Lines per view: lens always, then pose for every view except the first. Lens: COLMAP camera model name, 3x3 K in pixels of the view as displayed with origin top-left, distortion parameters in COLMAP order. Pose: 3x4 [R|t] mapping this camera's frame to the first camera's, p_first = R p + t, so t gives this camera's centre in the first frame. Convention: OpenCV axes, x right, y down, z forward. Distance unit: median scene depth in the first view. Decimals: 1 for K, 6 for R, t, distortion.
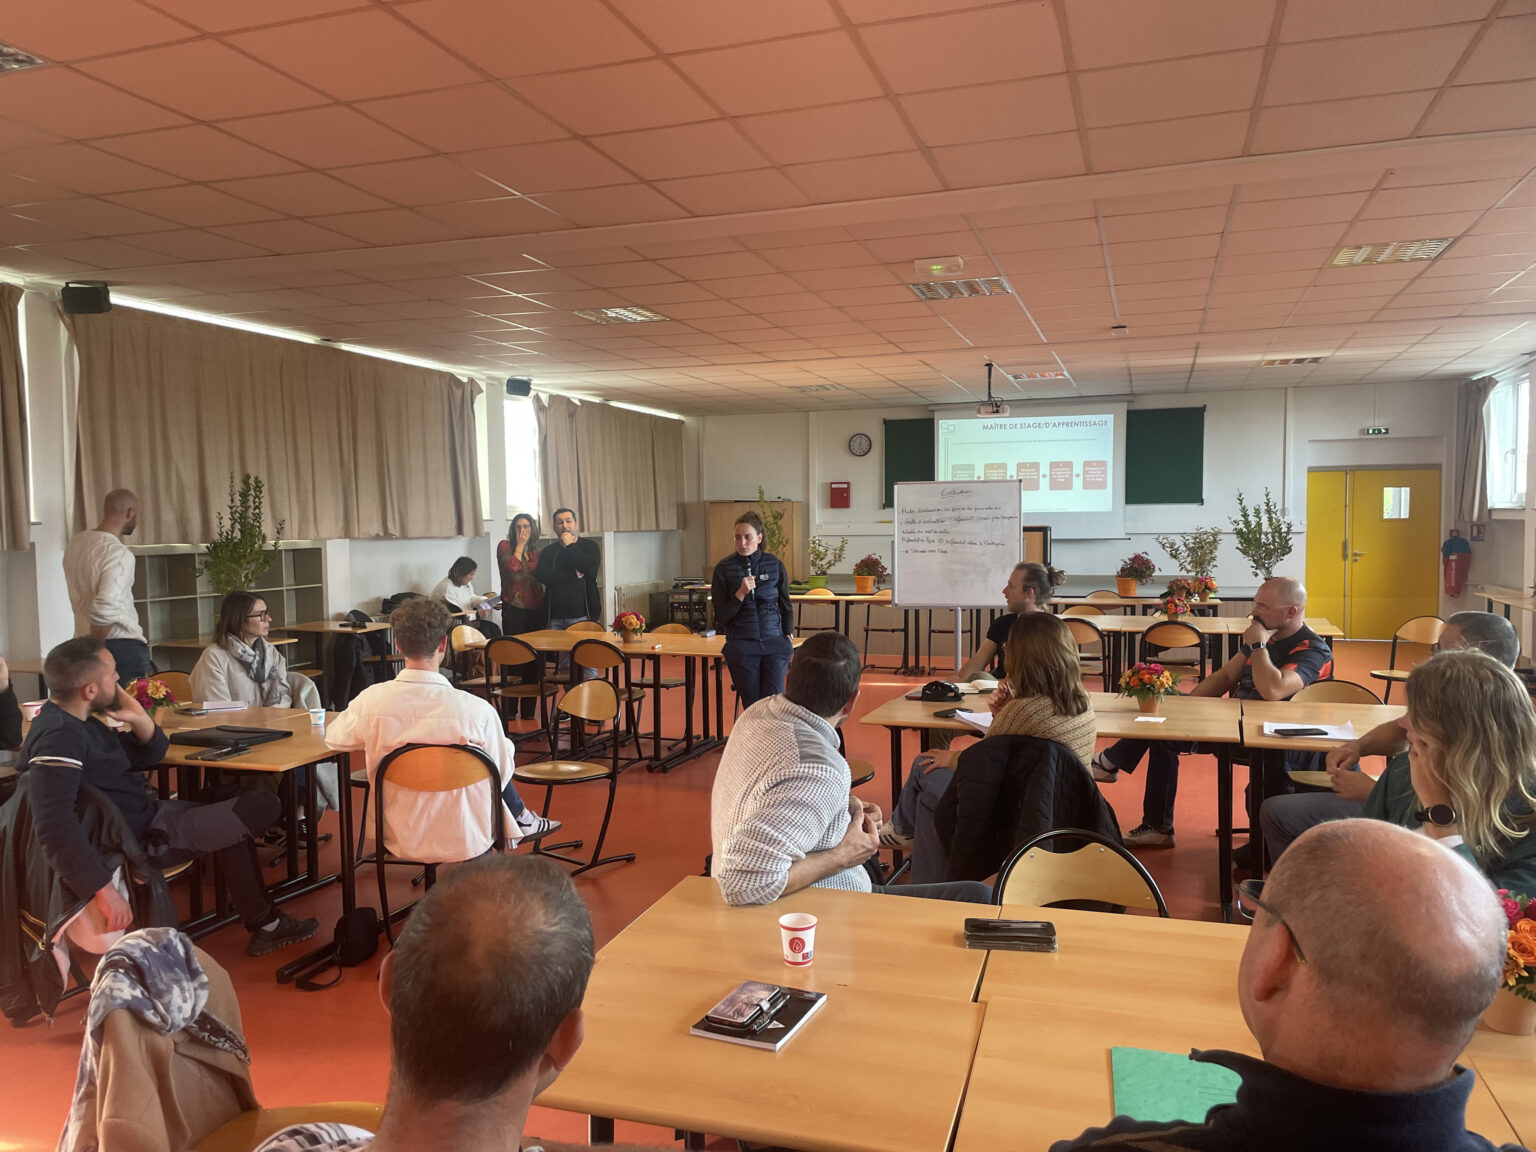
lens RADIAL K [[1168.3, 0, 760.6], [0, 1168.3, 578.0], [0, 0, 1]] dist [0.088730, -0.006055]
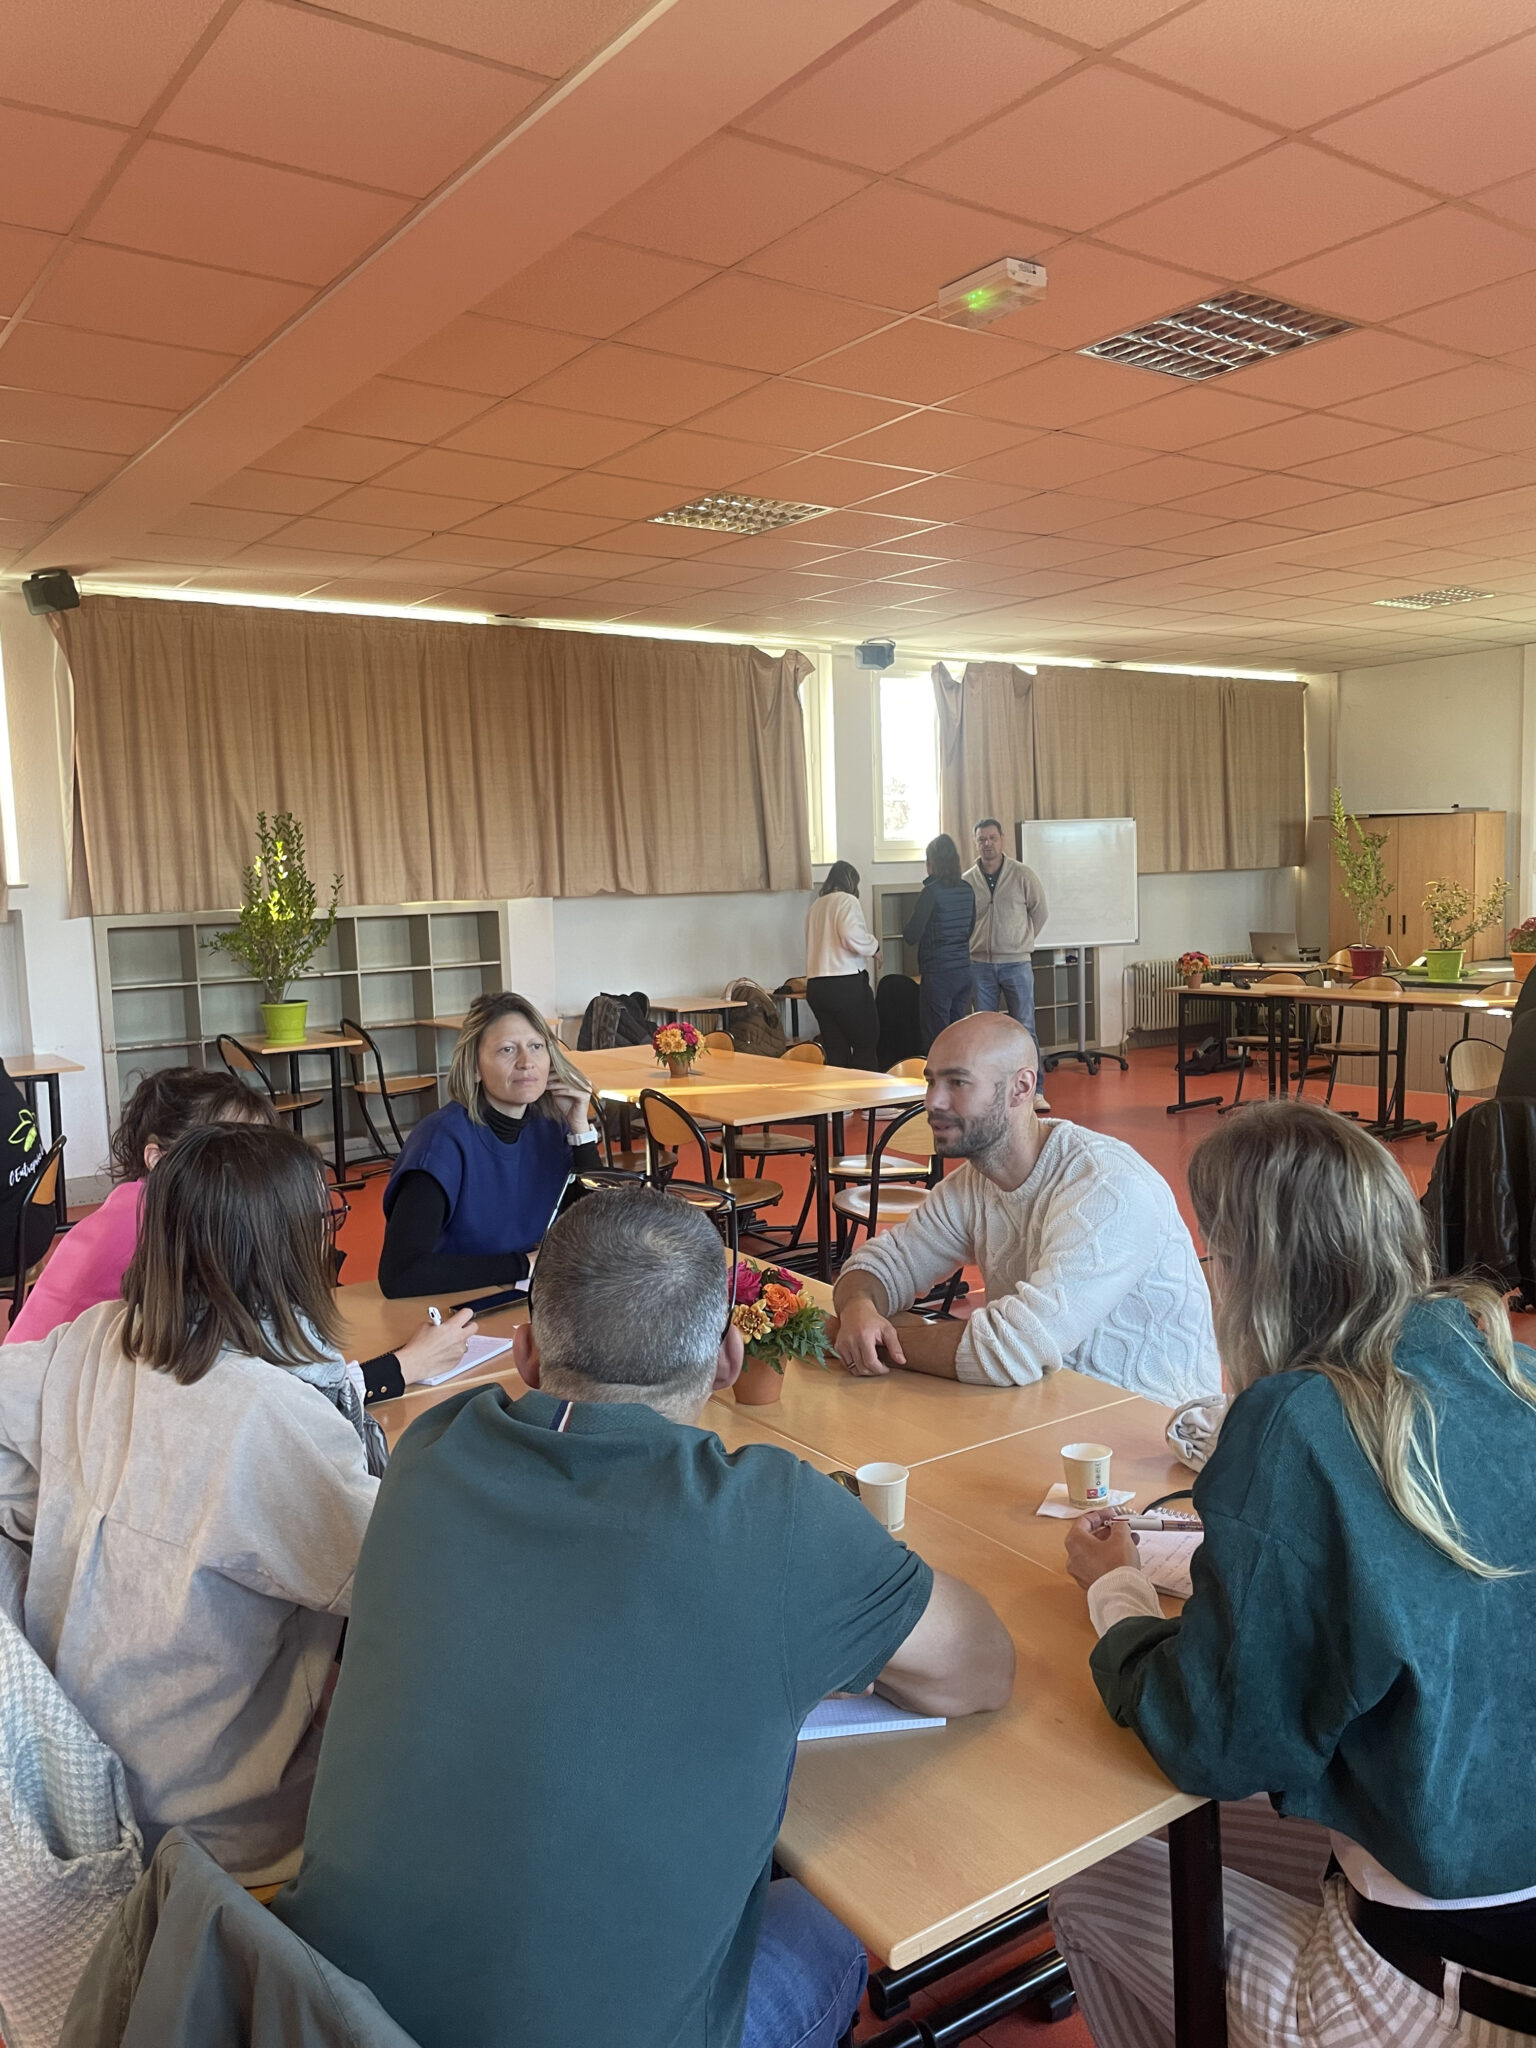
lens RADIAL K [[1557.7, 0, 768.3], [0, 1557.7, 1018.4], [0, 0, 1]] dist [0.088730, -0.006055]
pose [[0.817602, 0.038275, -0.574511, 0.260994], [-0.005975, 0.998298, 0.058004, -0.013852], [0.575753, -0.043991, 0.816439, 0.266325]]
